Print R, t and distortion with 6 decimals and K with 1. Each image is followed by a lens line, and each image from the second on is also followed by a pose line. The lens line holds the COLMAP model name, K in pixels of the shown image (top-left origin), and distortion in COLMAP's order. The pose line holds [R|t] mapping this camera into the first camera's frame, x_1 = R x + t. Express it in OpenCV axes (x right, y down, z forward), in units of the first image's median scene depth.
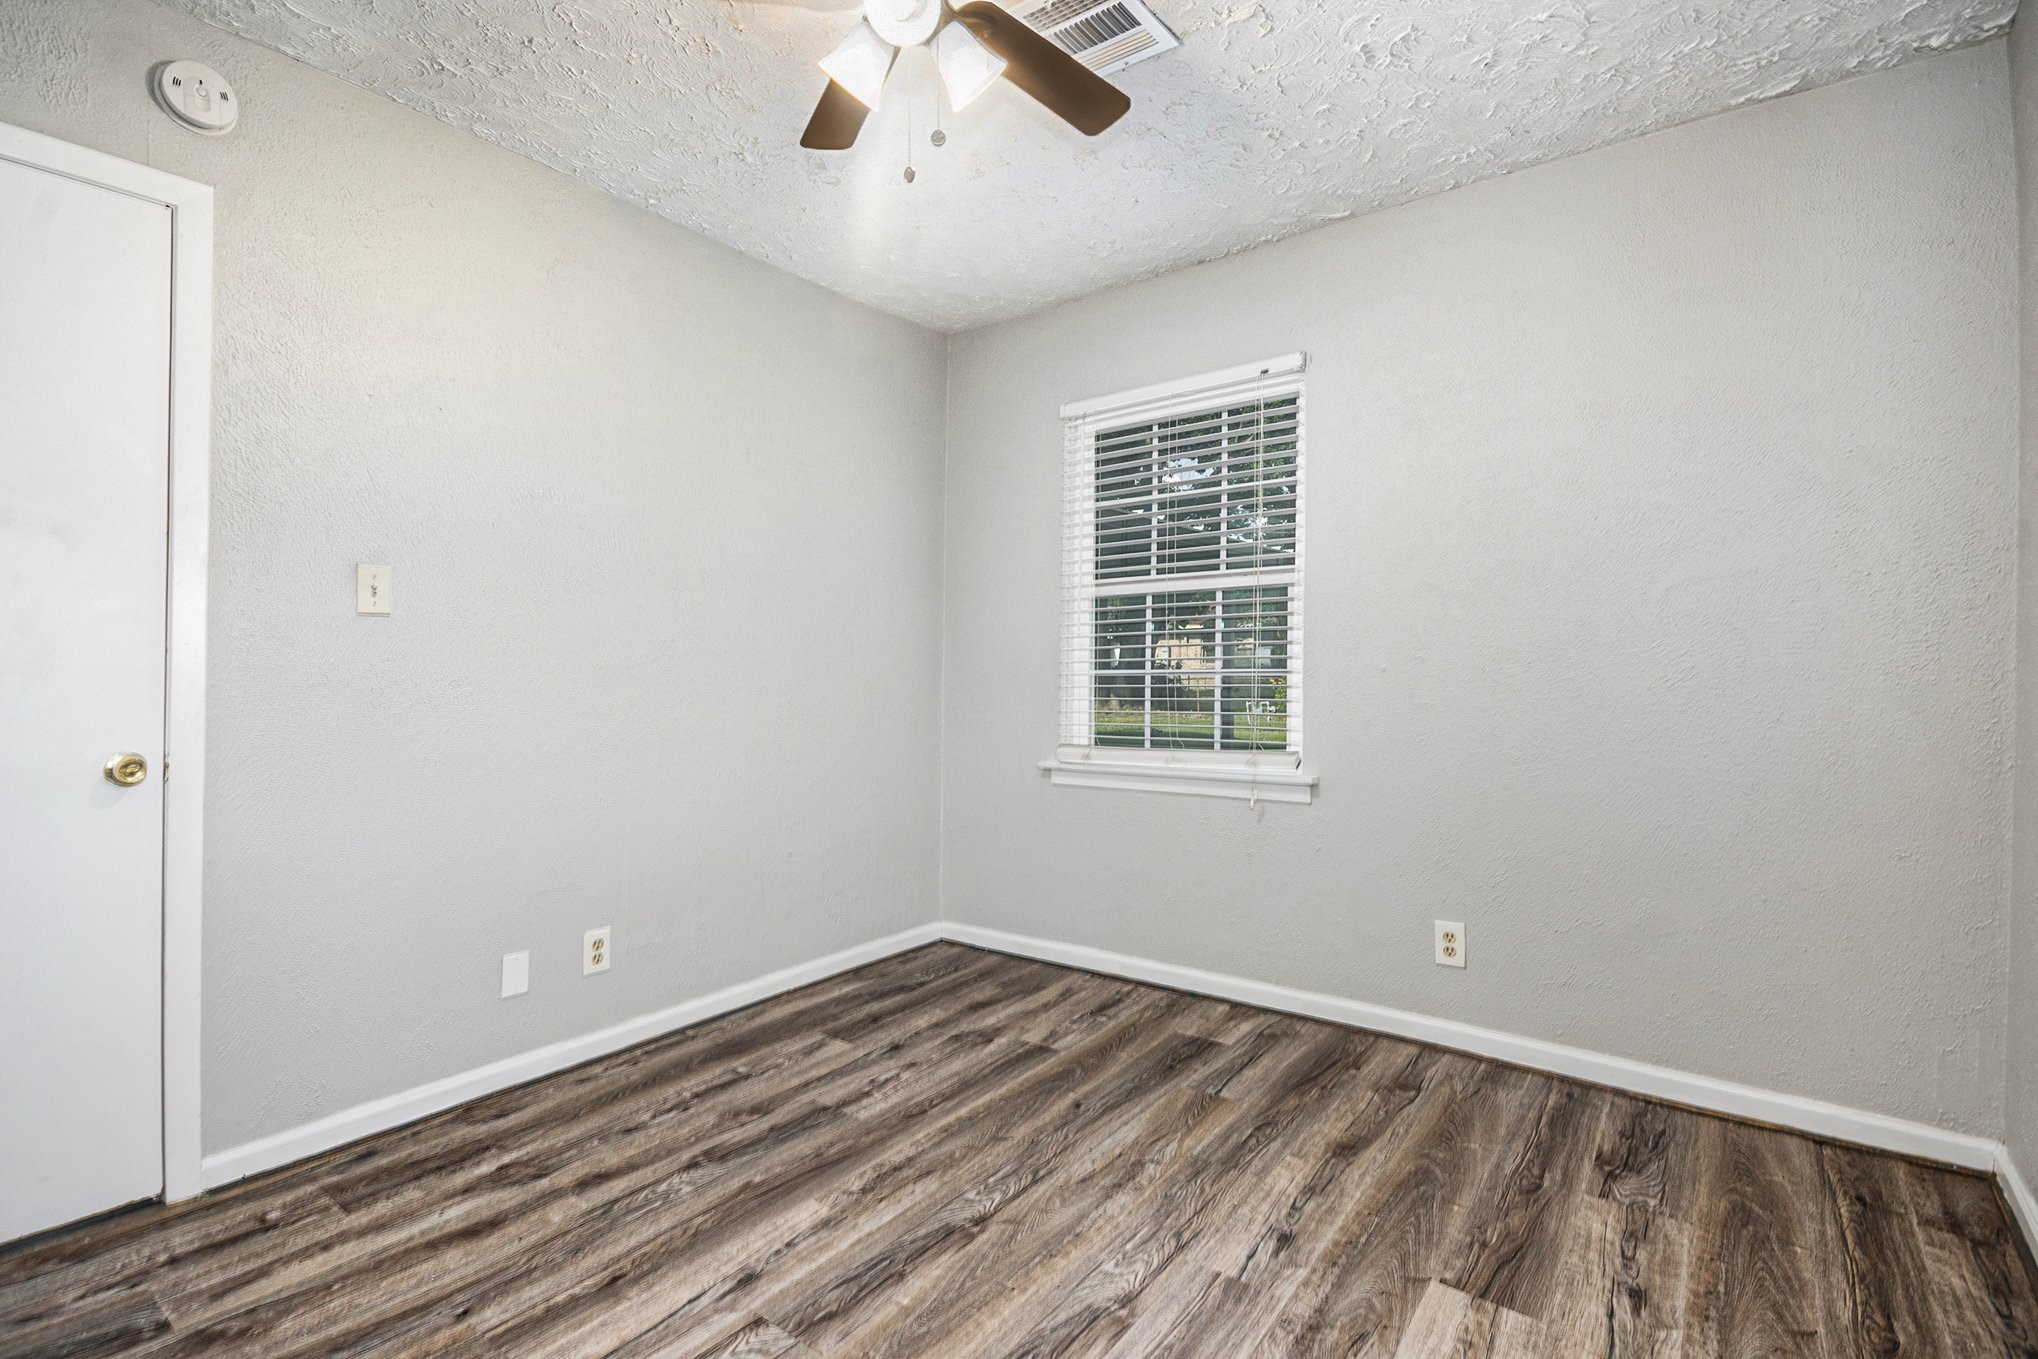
lens RADIAL K [[948.4, 0, 1006.5], [0, 948.4, 670.8], [0, 0, 1]] dist [-0.003300, -0.001877]
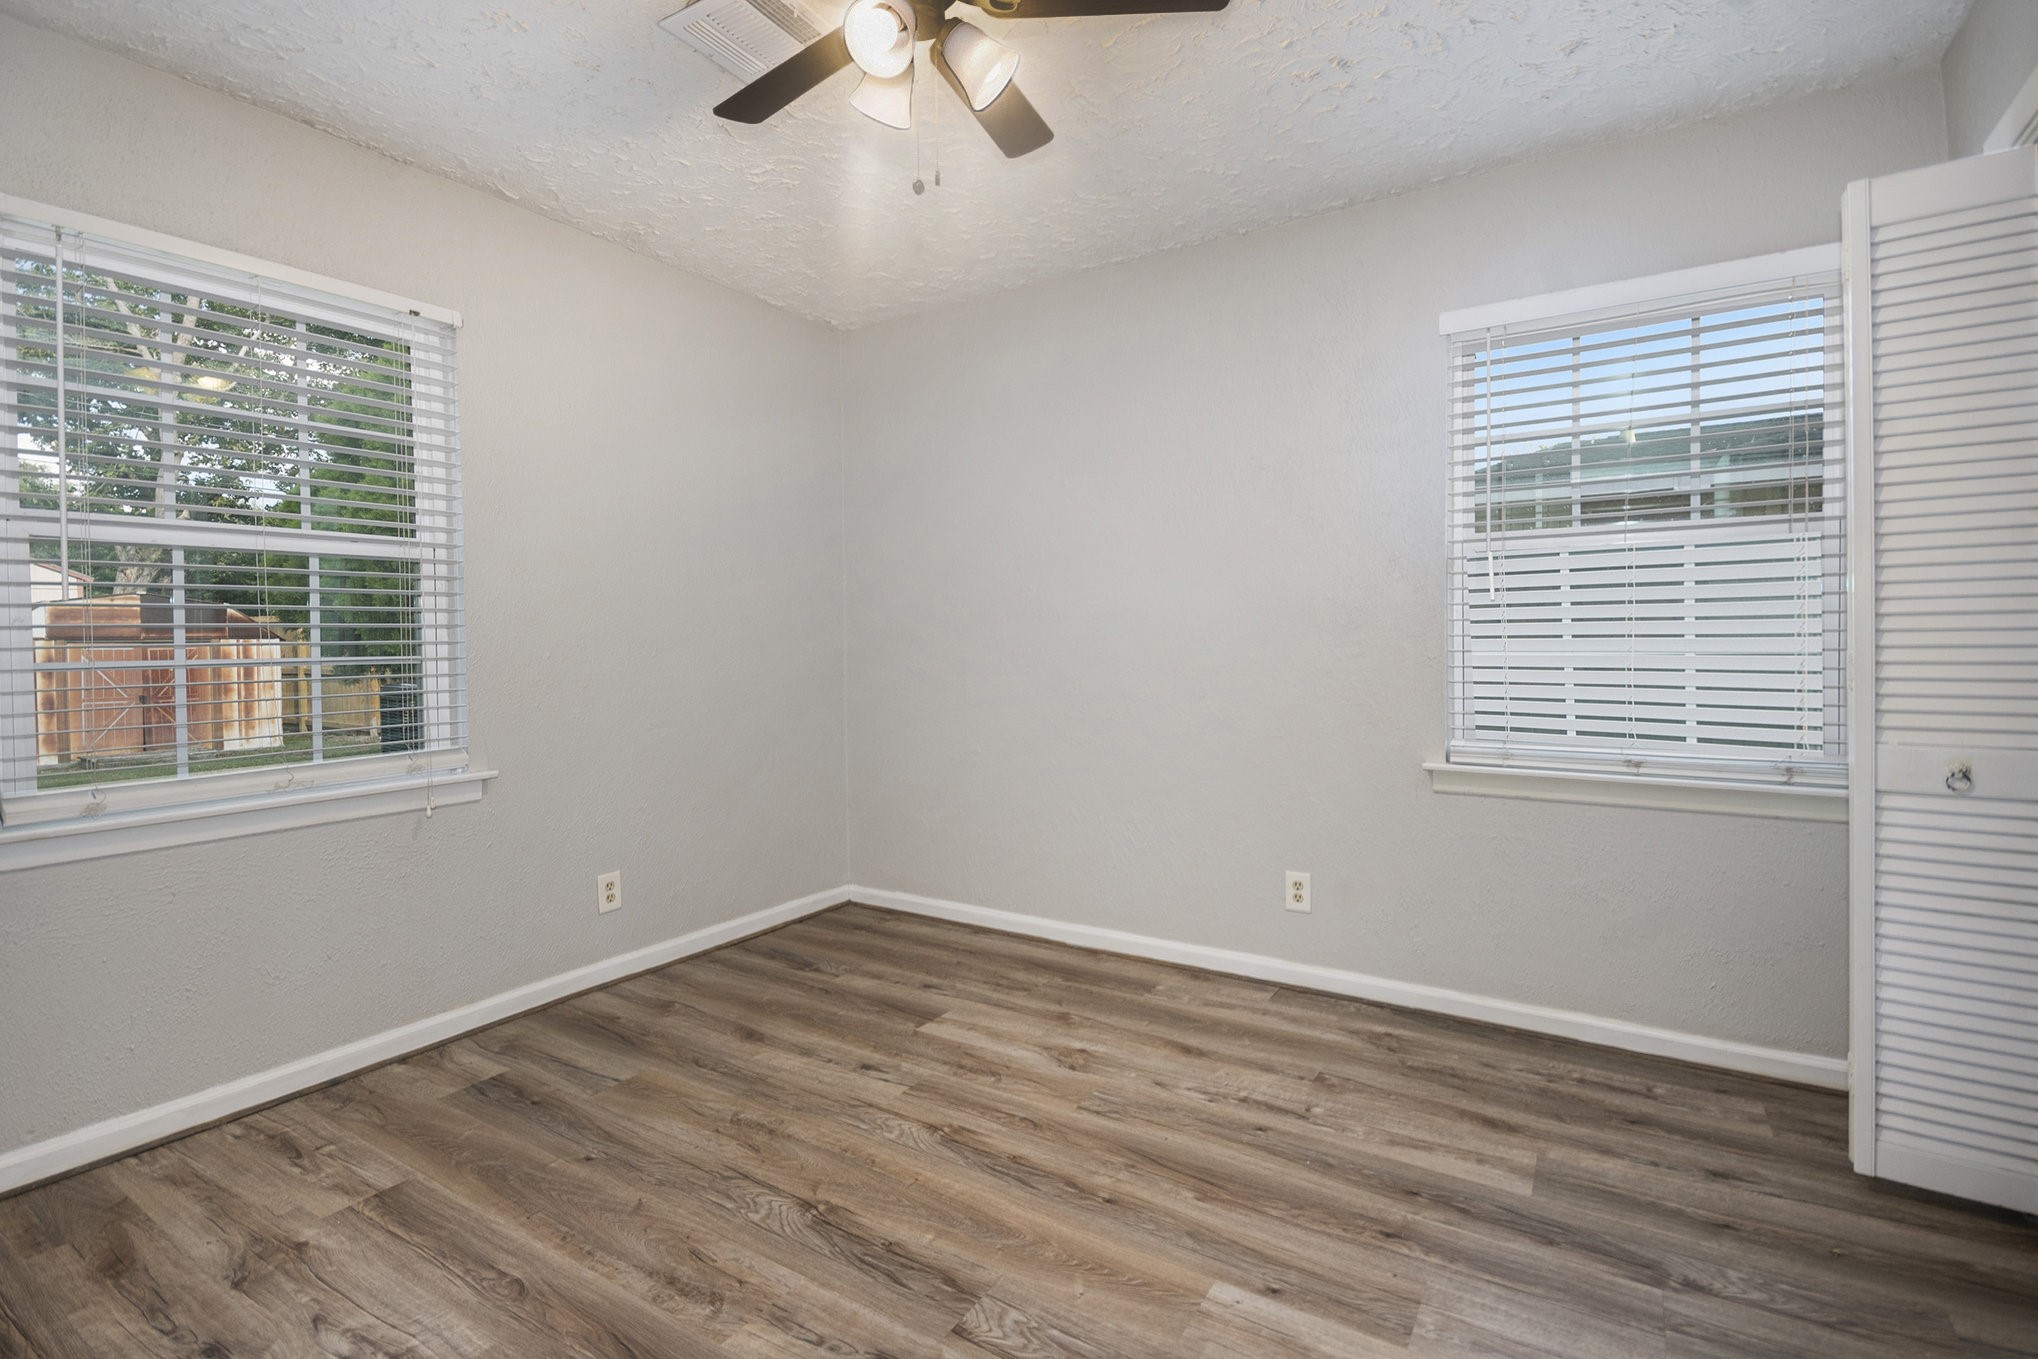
lens RADIAL K [[948.4, 0, 1011.3], [0, 948.4, 671.9], [0, 0, 1]] dist [-0.003300, -0.001877]
pose [[-0.077661, -0.028088, 0.996584, -0.815400], [0.028277, 0.999139, 0.030363, 0.003171], [-0.996579, 0.030538, -0.076799, 0.685849]]
